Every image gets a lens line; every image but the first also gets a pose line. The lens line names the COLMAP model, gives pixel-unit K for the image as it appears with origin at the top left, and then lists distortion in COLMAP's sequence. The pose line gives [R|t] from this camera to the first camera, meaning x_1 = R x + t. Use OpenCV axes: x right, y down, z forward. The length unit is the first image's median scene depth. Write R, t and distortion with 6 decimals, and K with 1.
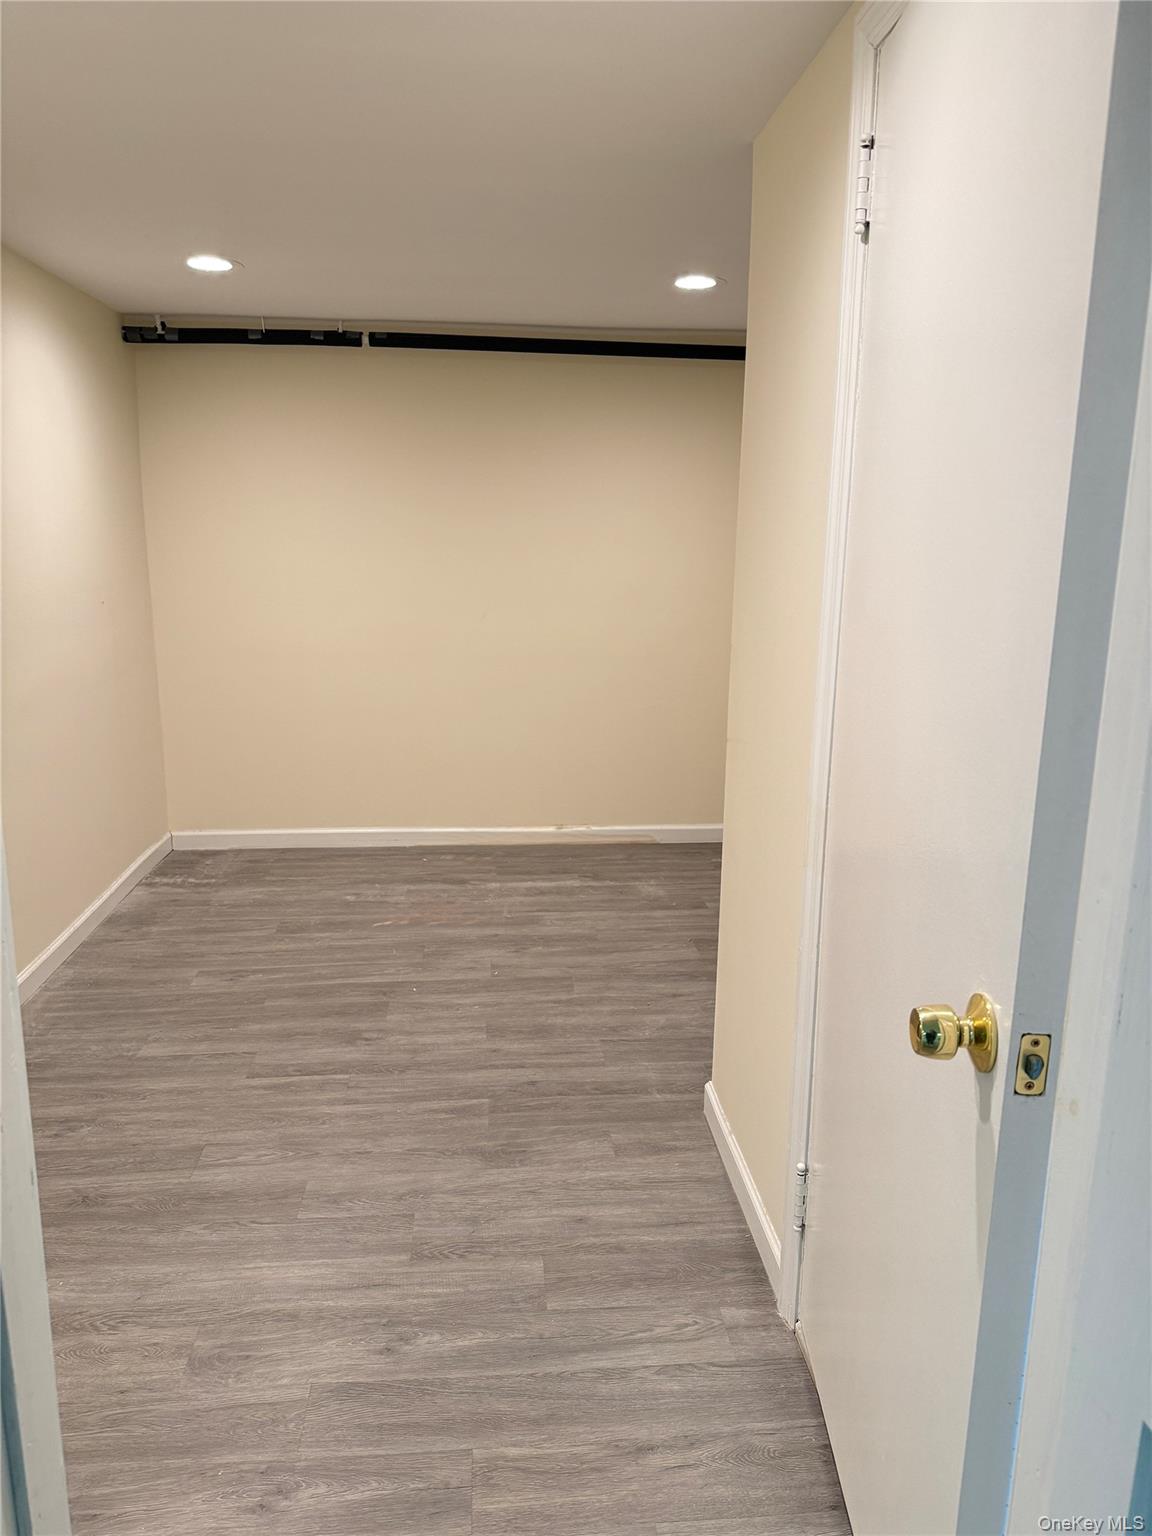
lens RADIAL K [[1078.7, 0, 580.2], [0, 1078.7, 774.6], [0, 0, 1]] dist [0.140870, -0.177551]
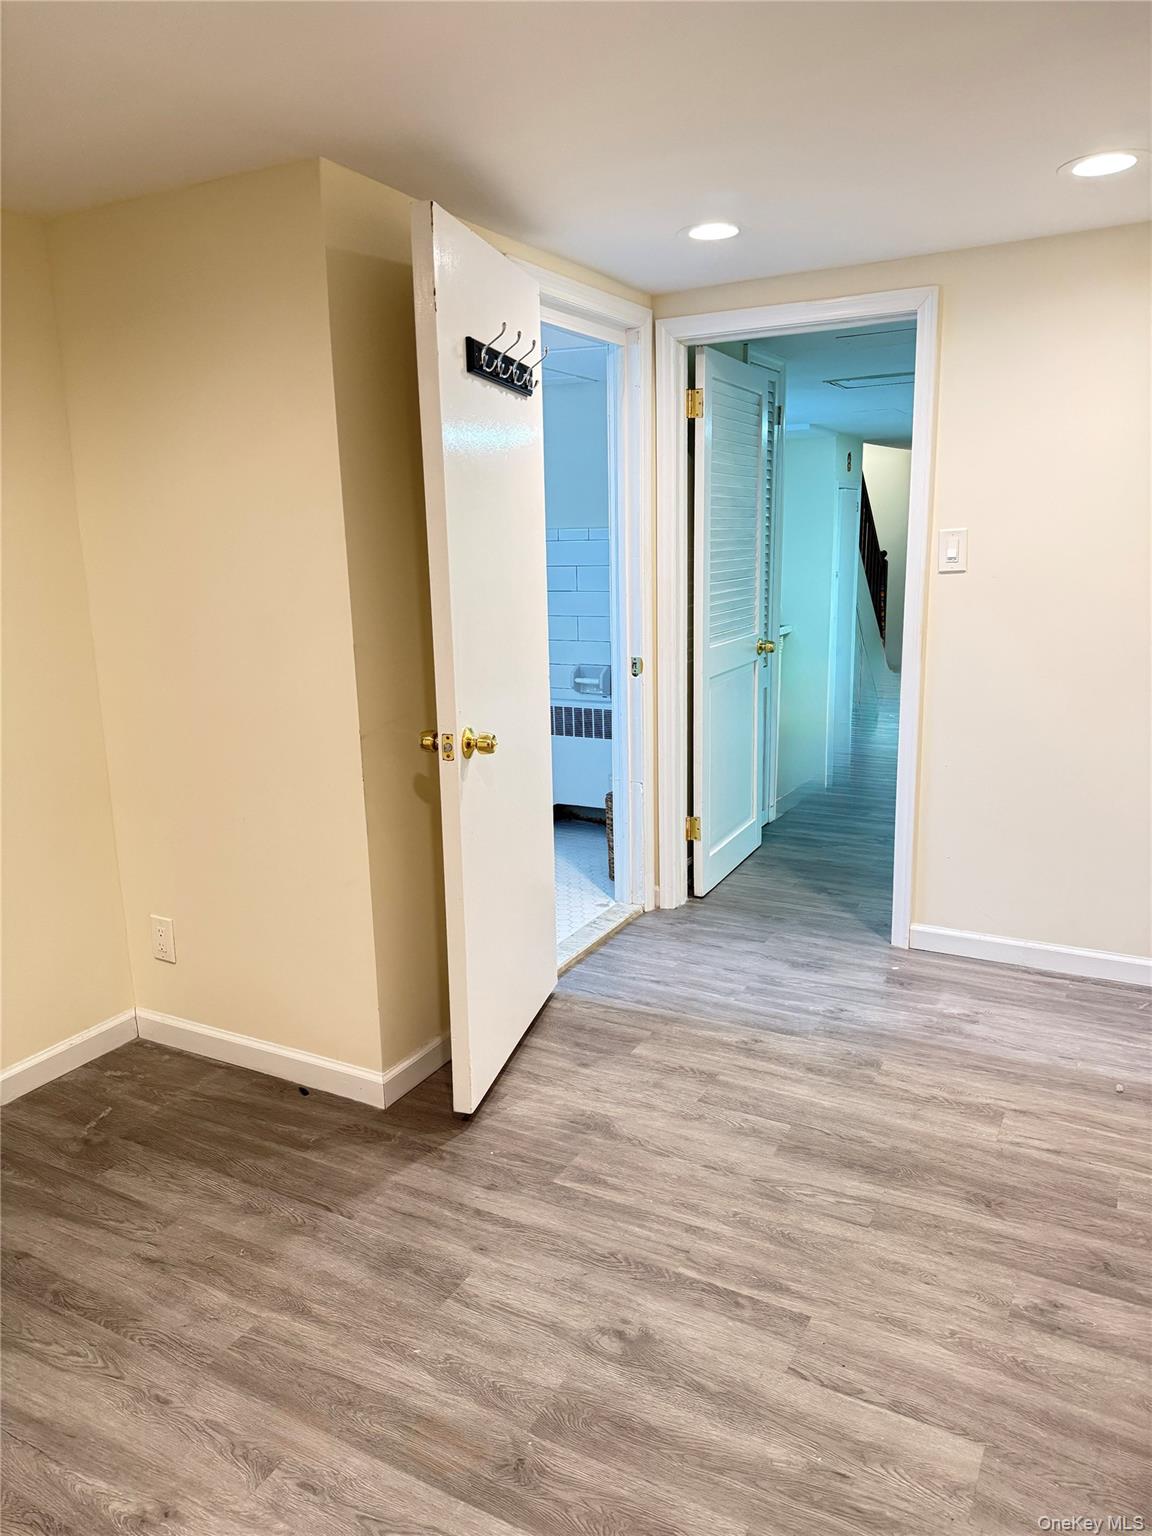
lens RADIAL K [[1078.7, 0, 580.2], [0, 1078.7, 774.6], [0, 0, 1]] dist [0.140870, -0.177551]
pose [[-0.833594, -0.111457, 0.541016, -0.563409], [0.139467, 0.905231, 0.401380, -0.360138], [-0.534481, 0.410042, -0.739050, 1.568444]]
